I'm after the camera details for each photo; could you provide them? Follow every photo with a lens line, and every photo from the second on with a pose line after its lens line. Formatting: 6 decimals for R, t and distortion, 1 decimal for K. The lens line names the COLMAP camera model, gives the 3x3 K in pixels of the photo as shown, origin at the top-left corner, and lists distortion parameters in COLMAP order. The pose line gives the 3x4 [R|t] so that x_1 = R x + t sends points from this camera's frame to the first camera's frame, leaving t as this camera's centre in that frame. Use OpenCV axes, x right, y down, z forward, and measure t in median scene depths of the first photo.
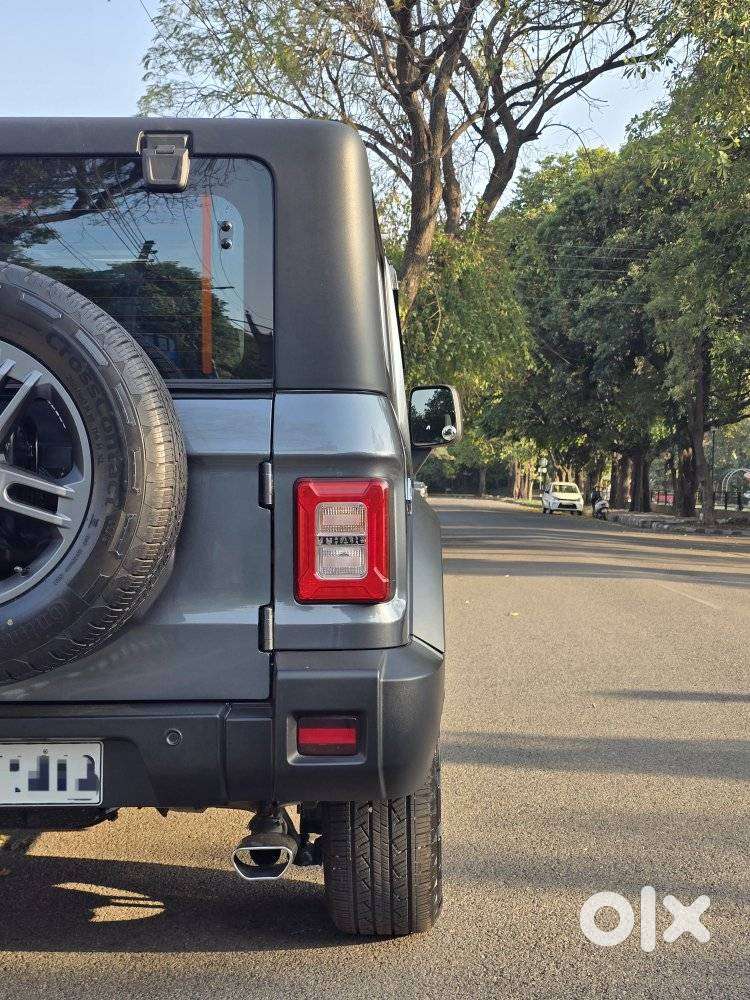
lens RADIAL K [[1380.0, 0, 419.5], [0, 1380.0, 495.8], [0, 0, 1]] dist [0.104585, -0.123157]
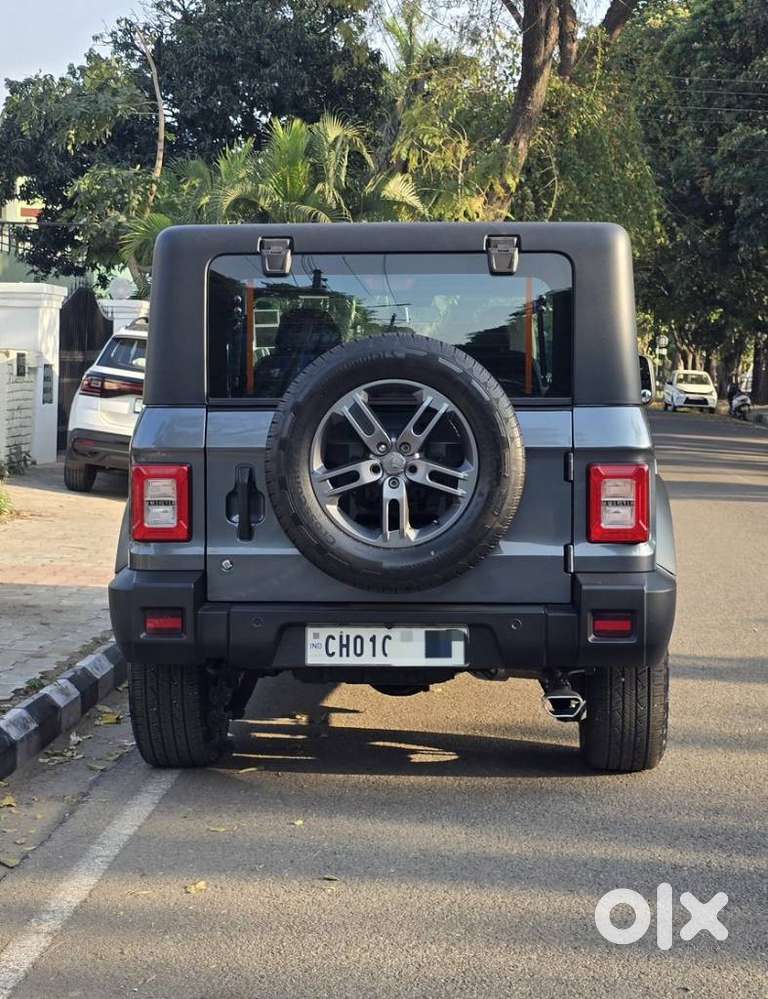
lens RADIAL K [[1998.1, 0, 384.0], [0, 1998.1, 499.5], [0, 0, 1]] dist [0.297913, -2.035506]
pose [[0.999272, 0.006262, -0.037621, -0.145566], [-0.003705, 0.997702, 0.067653, -0.076984], [0.037959, -0.067465, 0.996999, -0.789601]]
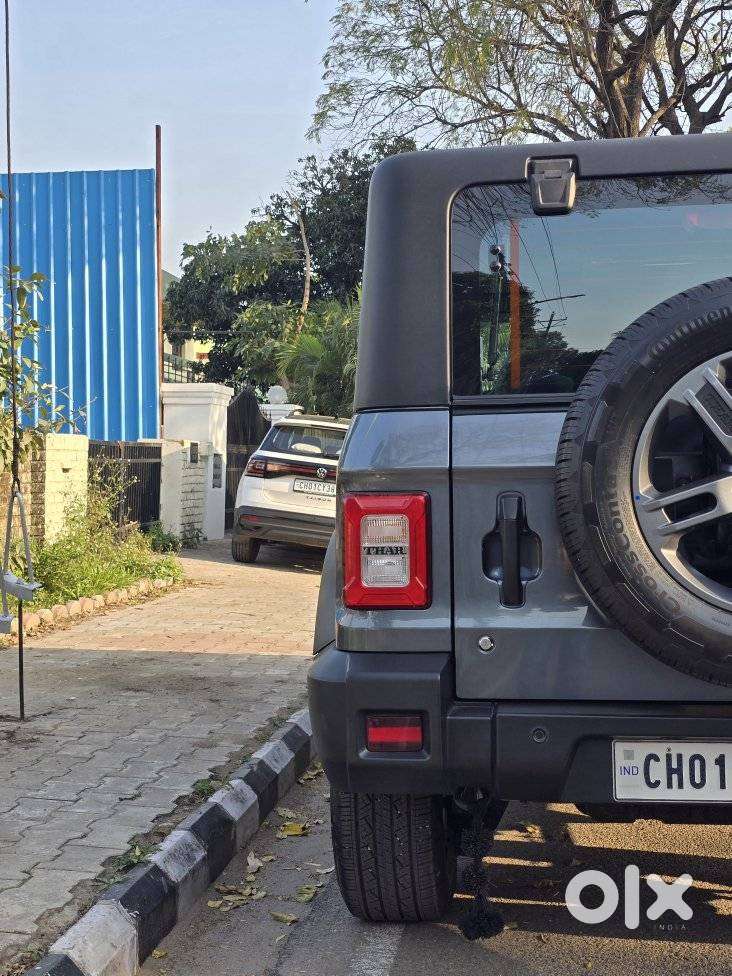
lens RADIAL K [[1374.7, 0, 366.0], [0, 1374.7, 488.0], [0, 0, 1]] dist [0.145309, -0.338309]
pose [[0.995470, -0.008396, -0.094702, -0.304540], [0.008752, 0.999956, 0.003343, -0.009858], [0.094670, -0.004157, 0.995500, -0.028804]]
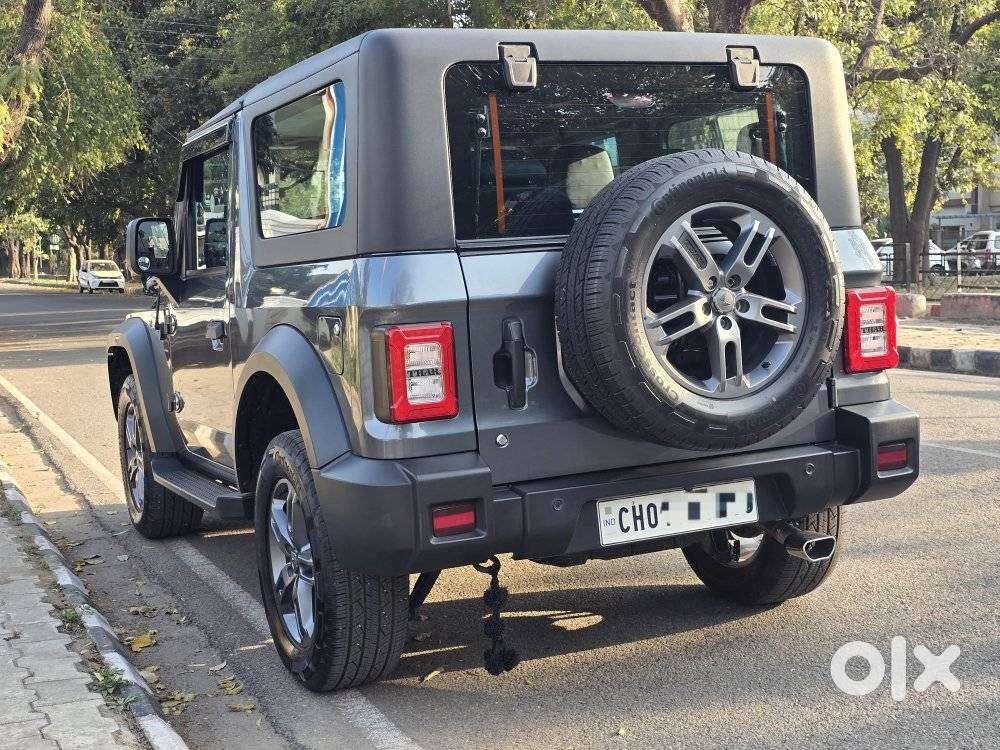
lens RADIAL K [[1408.5, 0, 500.0], [0, 1408.5, 375.0], [0, 0, 1]] dist [0.145309, -0.338309]
pose [[0.881898, -0.083522, 0.463983, -0.693720], [0.045823, 0.994708, 0.091962, -0.048326], [-0.469208, -0.059840, 0.881058, -0.105100]]
